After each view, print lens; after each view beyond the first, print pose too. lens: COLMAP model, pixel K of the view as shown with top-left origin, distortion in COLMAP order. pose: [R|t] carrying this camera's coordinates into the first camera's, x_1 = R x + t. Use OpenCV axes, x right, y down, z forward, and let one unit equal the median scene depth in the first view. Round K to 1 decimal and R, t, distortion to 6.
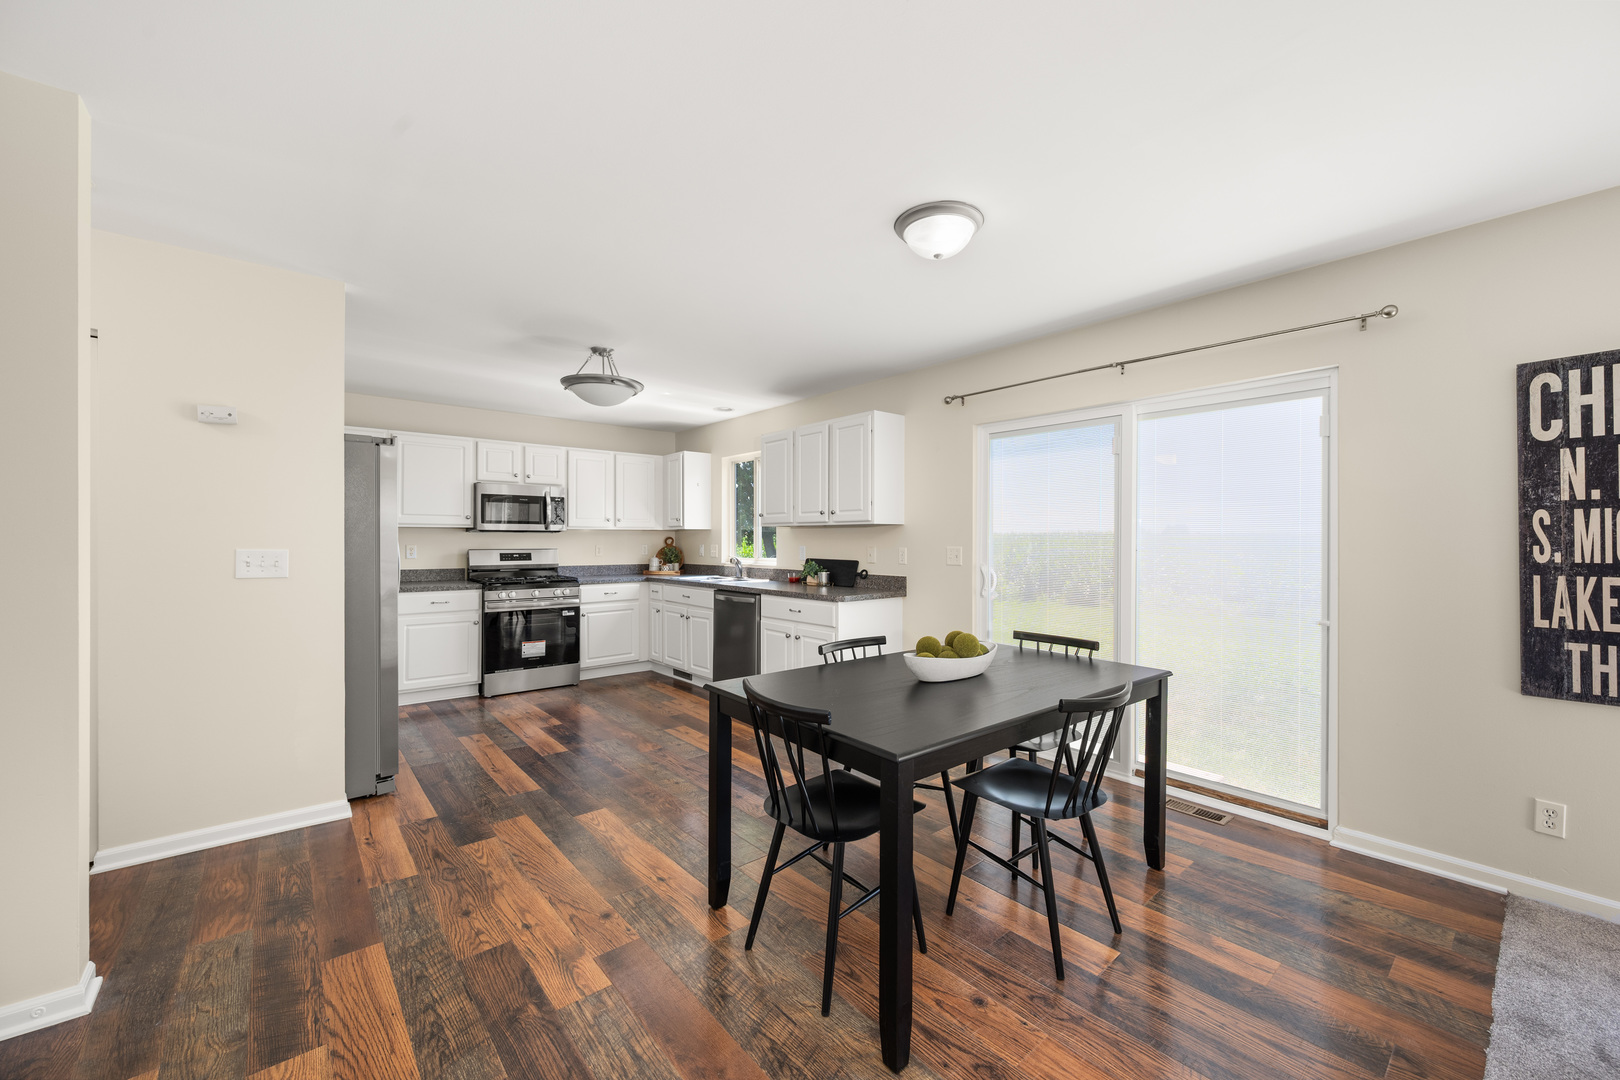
lens RADIAL K [[641.3, 0, 823.9], [0, 641.3, 535.4], [0, 0, 1]] dist [0.004332, 0.001426]
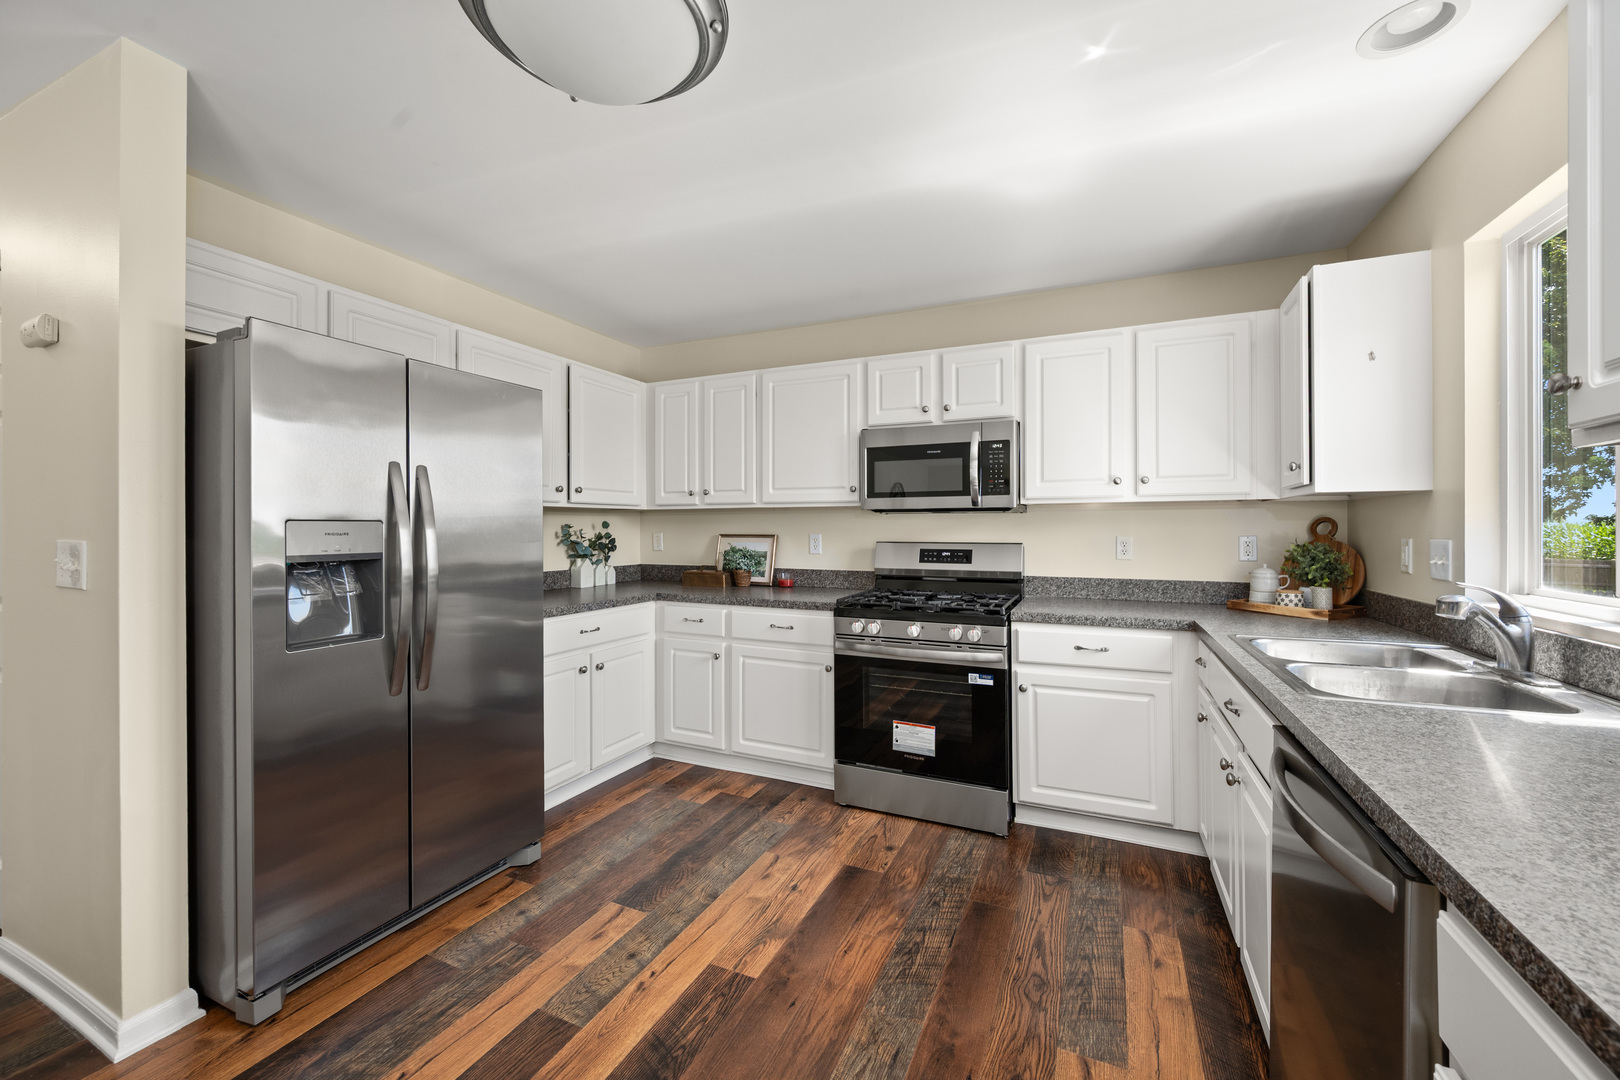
lens RADIAL K [[641.3, 0, 814.1], [0, 641.3, 527.9], [0, 0, 1]] dist [0.004332, 0.001426]
pose [[0.412713, -0.002143, -0.910859, -0.016615], [0.008338, 0.999964, 0.001425, 0.006958], [0.910823, -0.008183, 0.412716, 0.691553]]
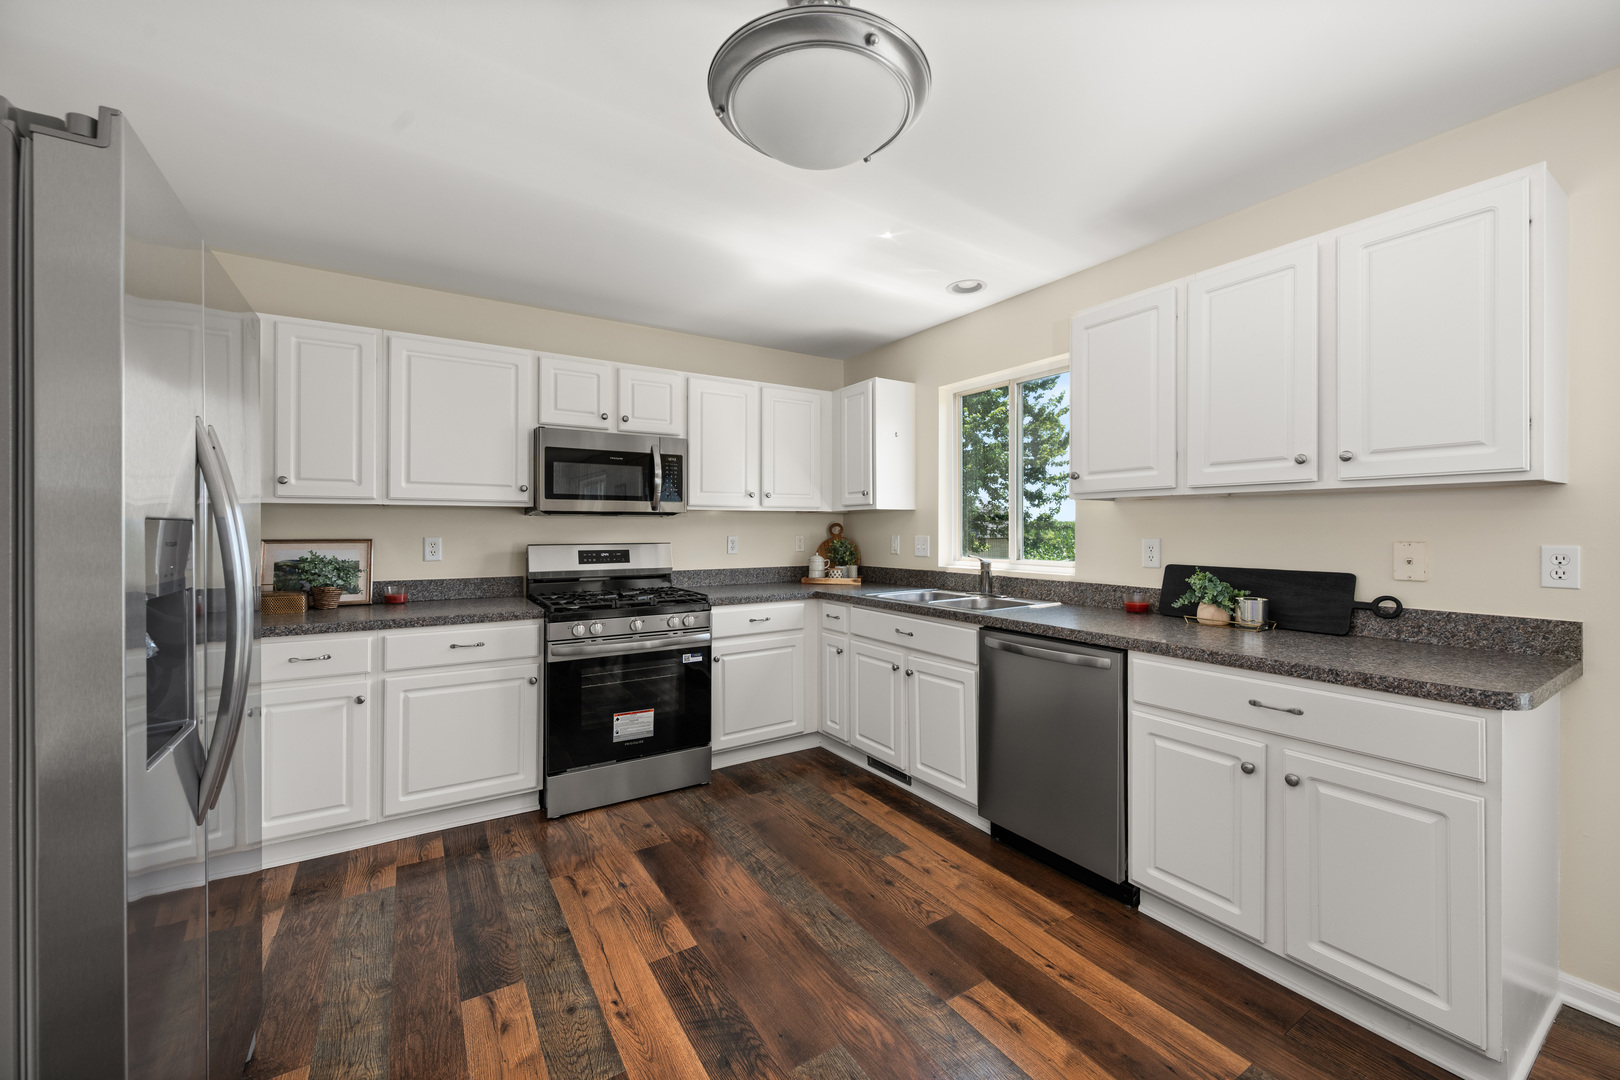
lens RADIAL K [[641.3, 0, 816.4], [0, 641.3, 530.2], [0, 0, 1]] dist [0.004332, 0.001426]
pose [[0.988829, -0.002902, -0.149026, -0.206492], [0.004262, 0.999952, 0.008809, 0.004598], [0.148994, -0.009346, 0.988794, 0.461199]]
